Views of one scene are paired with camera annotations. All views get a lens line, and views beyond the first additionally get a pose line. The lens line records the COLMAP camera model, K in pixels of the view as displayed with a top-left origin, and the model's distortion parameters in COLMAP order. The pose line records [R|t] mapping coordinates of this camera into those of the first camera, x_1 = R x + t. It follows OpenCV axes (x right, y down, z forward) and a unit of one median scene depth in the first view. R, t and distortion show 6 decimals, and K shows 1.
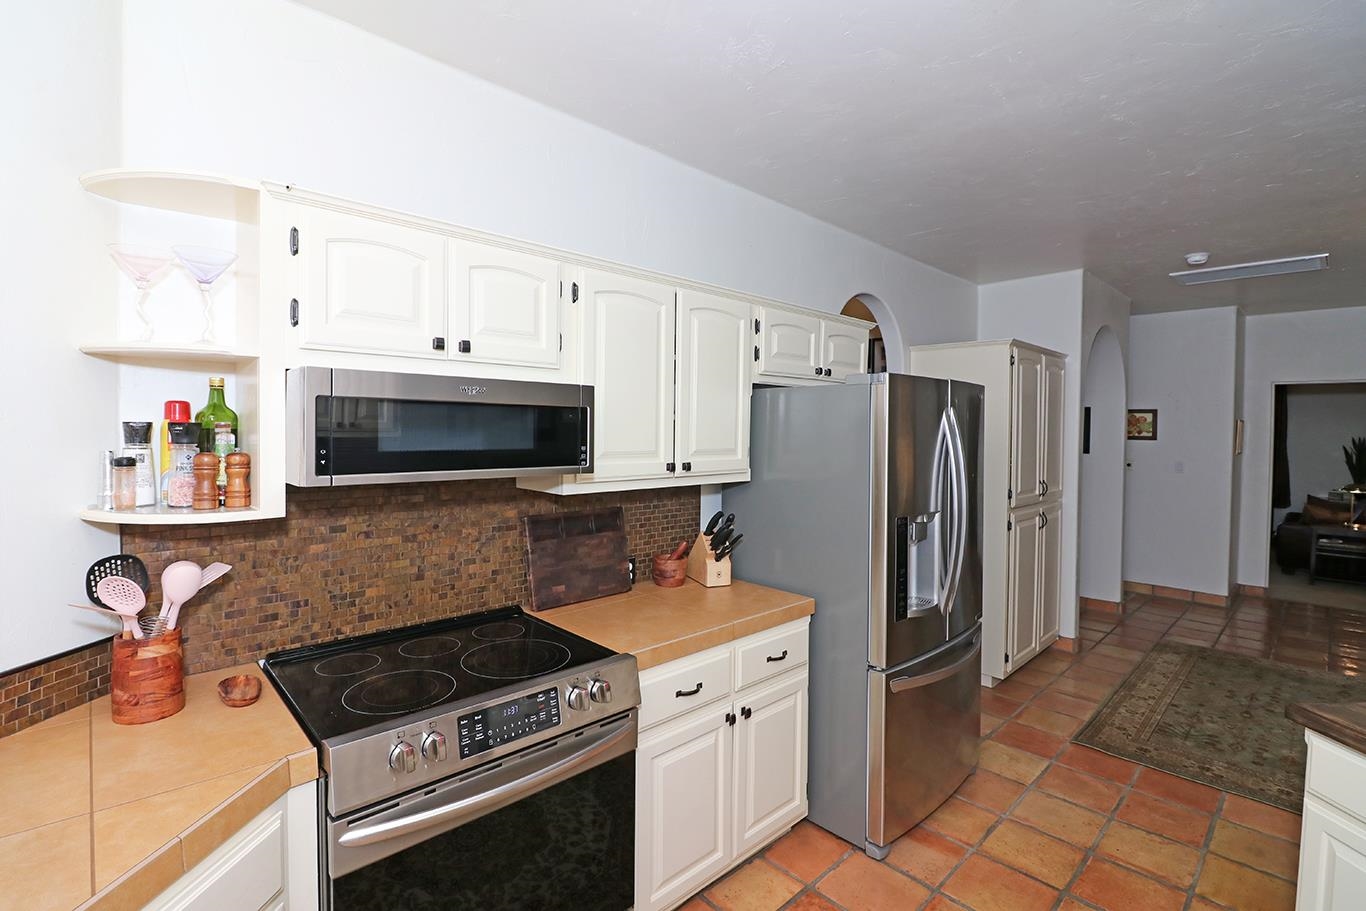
lens RADIAL K [[630.4, 0, 673.6], [0, 630.4, 436.4], [0, 0, 1]] dist [-0.008649, -0.008074]
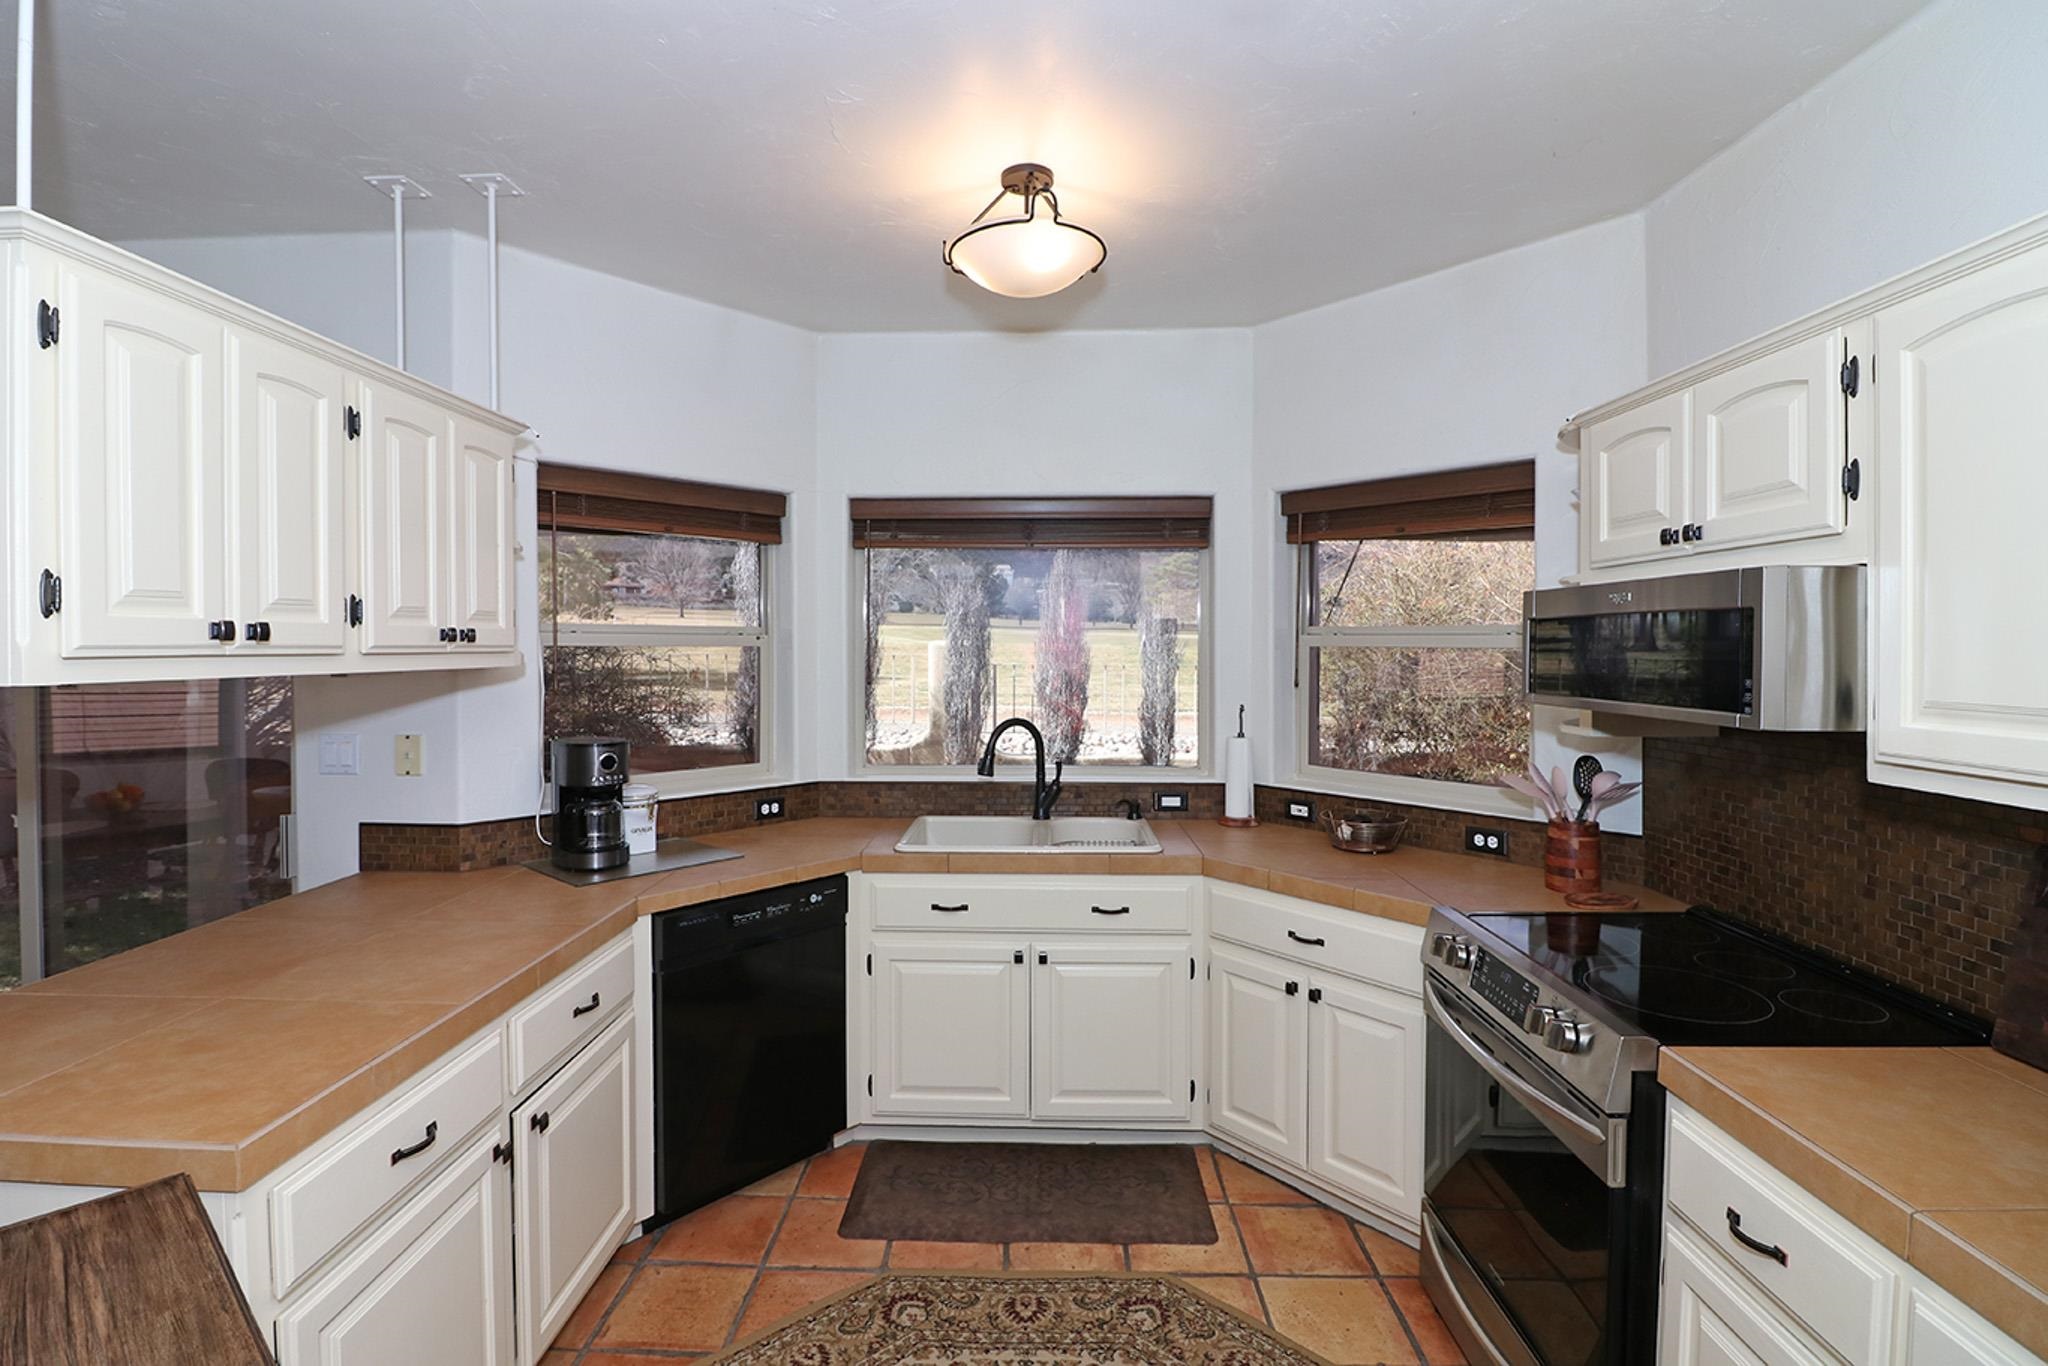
lens RADIAL K [[965.1, 0, 1012.2], [0, 965.1, 657.2], [0, 0, 1]] dist [0.000616, -0.012304]
pose [[-0.705585, -0.004236, -0.708613, 0.761759], [-0.020702, 0.999679, 0.014638, -0.002119], [0.708323, 0.024998, -0.705446, 0.954415]]
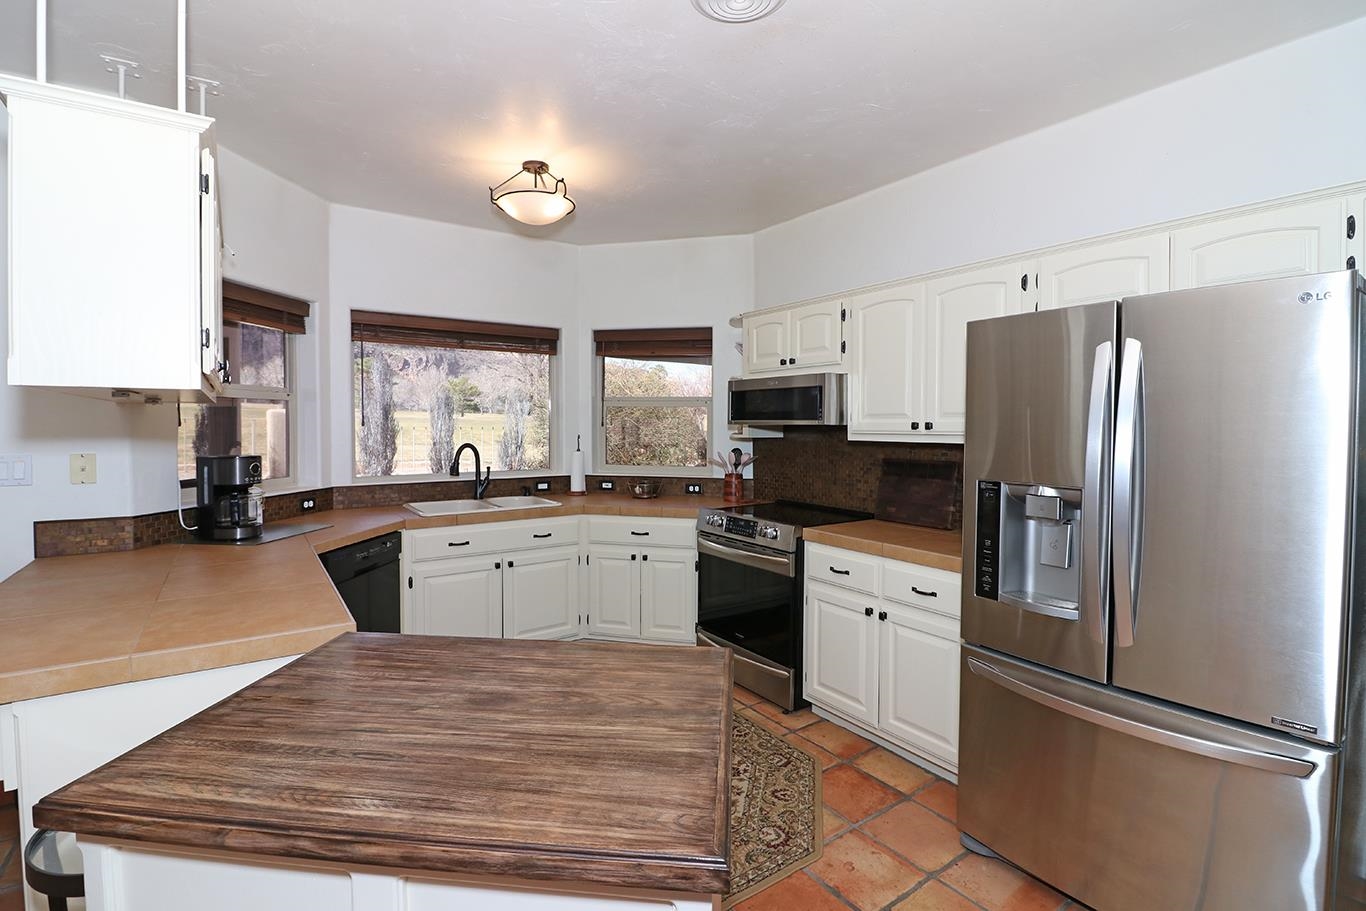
lens RADIAL K [[621.0, 0, 675.0], [0, 621.0, 434.4], [0, 0, 1]] dist [-0.000452, -0.000360]
pose [[-0.150058, 0.003892, -0.988670, 1.334515], [-0.019614, 0.999784, 0.006913, 0.068637], [0.988483, 0.020429, -0.149949, 0.725195]]
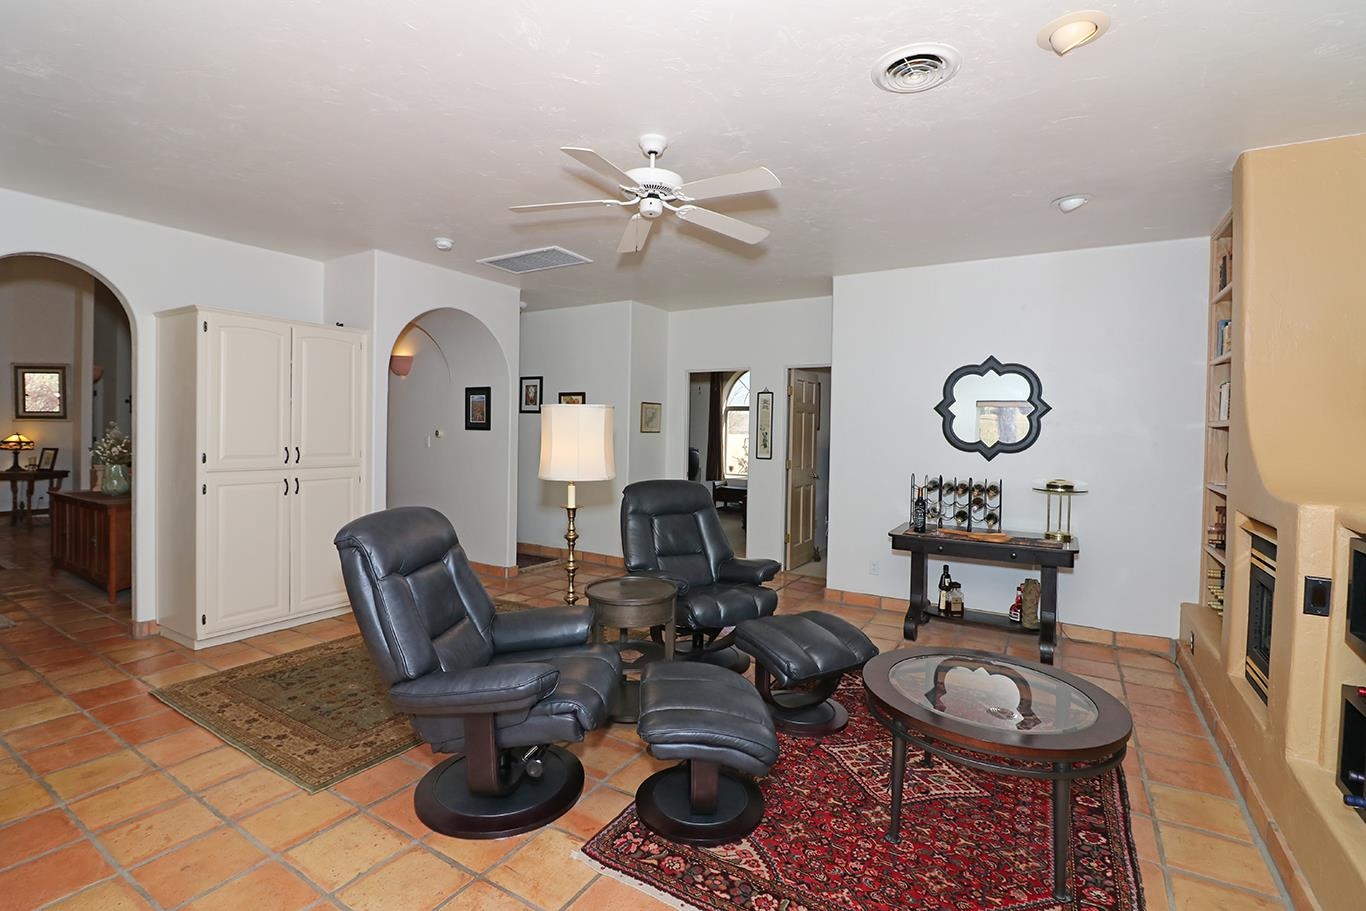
lens RADIAL K [[630.4, 0, 673.6], [0, 630.4, 436.4], [0, 0, 1]] dist [-0.008649, -0.008074]
pose [[0.966546, 0.000353, 0.256492, 1.739514], [0.000237, 0.999997, -0.002267, 0.099912], [-0.256492, 0.002252, 0.966544, -0.306287]]
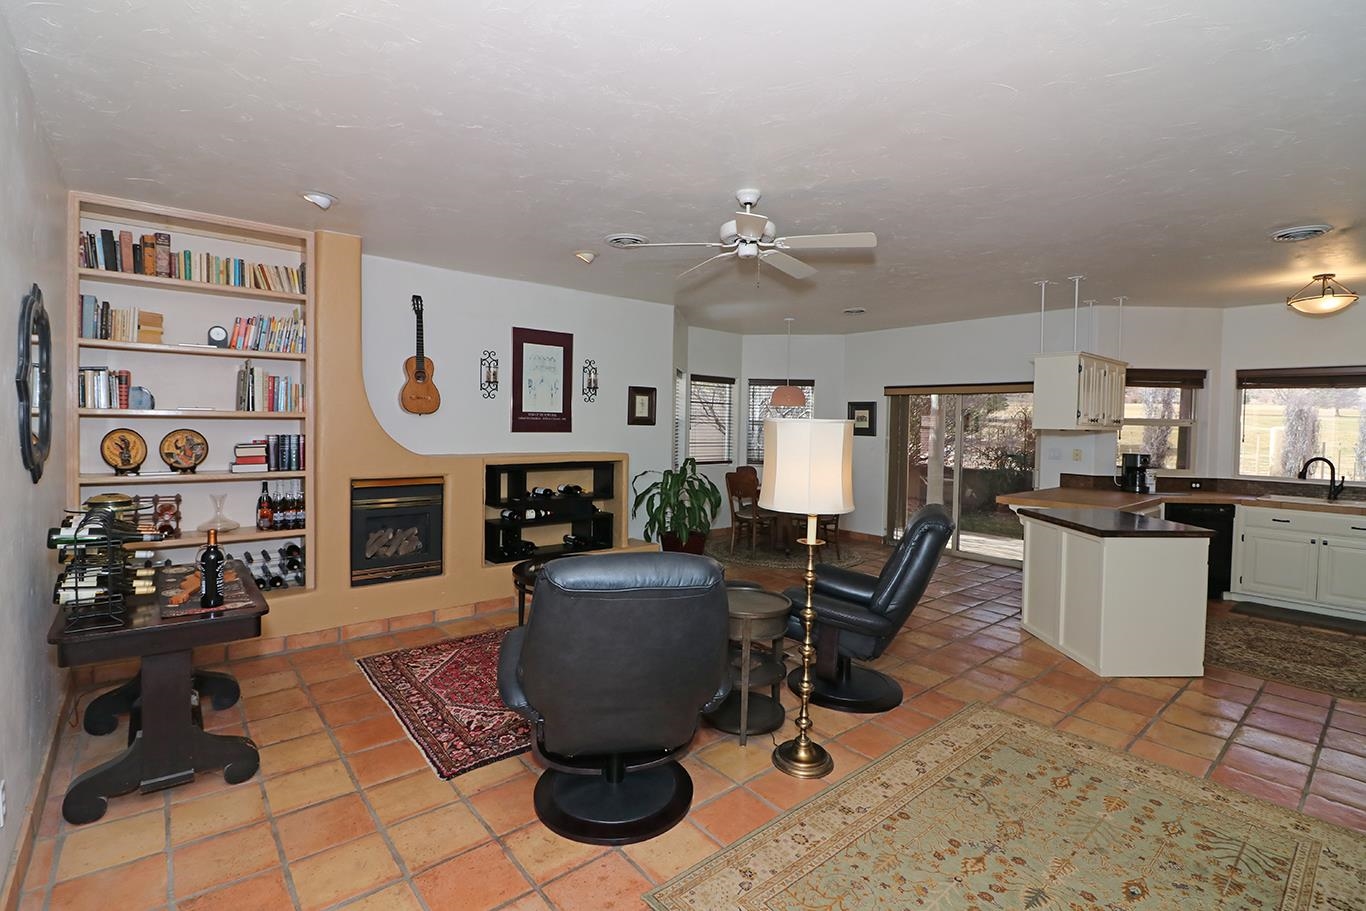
lens RADIAL K [[630.4, 0, 673.6], [0, 630.4, 436.4], [0, 0, 1]] dist [-0.008649, -0.008074]
pose [[-0.997631, -0.034970, 0.059244, 2.099698], [-0.032444, 0.998545, 0.043074, 0.009657], [-0.060664, 0.041050, -0.997314, 2.494726]]
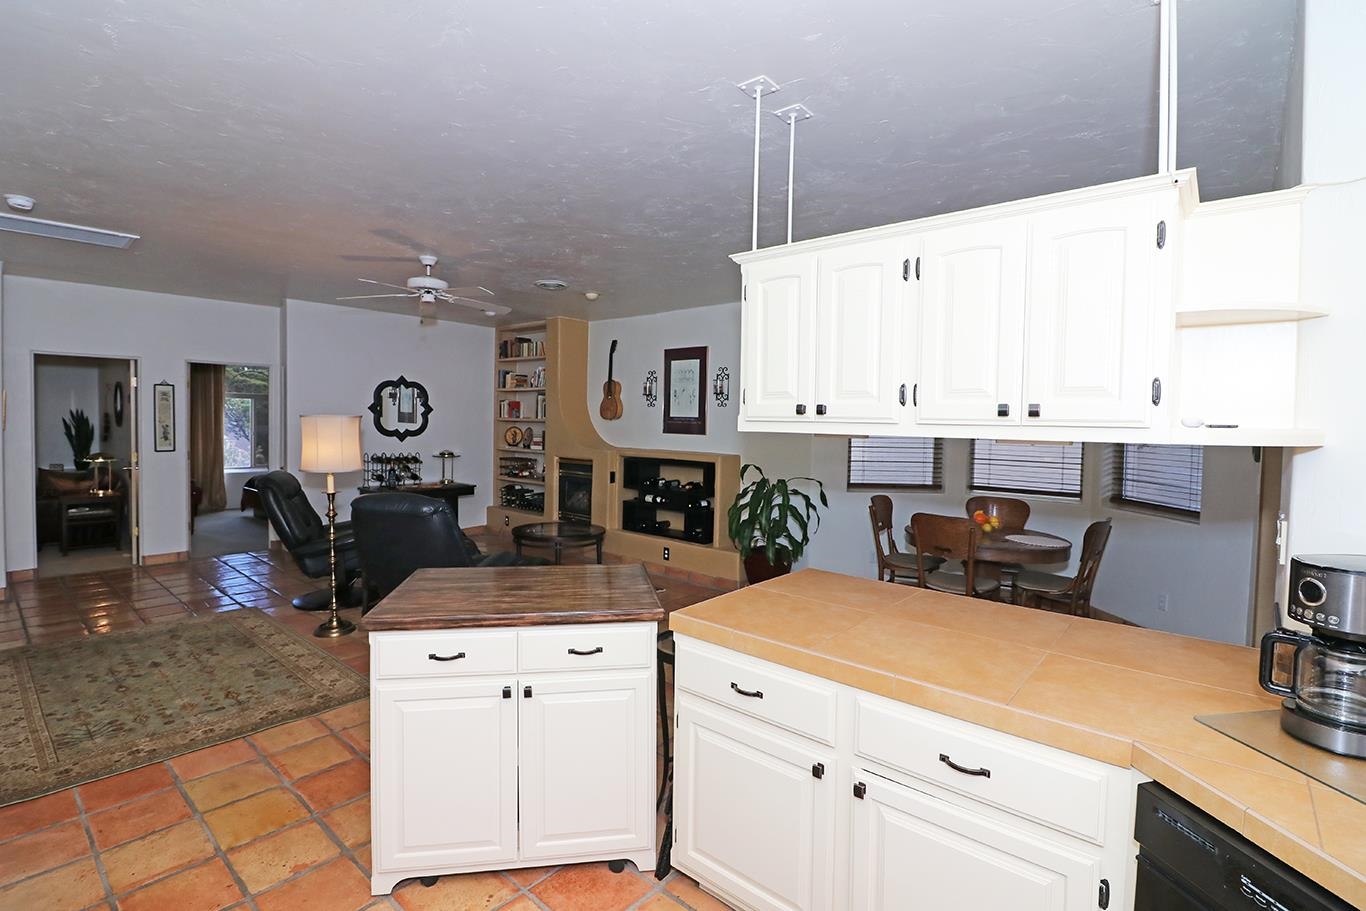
lens RADIAL K [[643.7, 0, 675.1], [0, 643.7, 438.3], [0, 0, 1]] dist [0.000616, -0.012304]
pose [[-0.097413, -0.045564, 0.994200, -0.248471], [-0.001380, 0.998957, 0.045647, 0.000653], [-0.995243, 0.003075, -0.097374, 0.336275]]
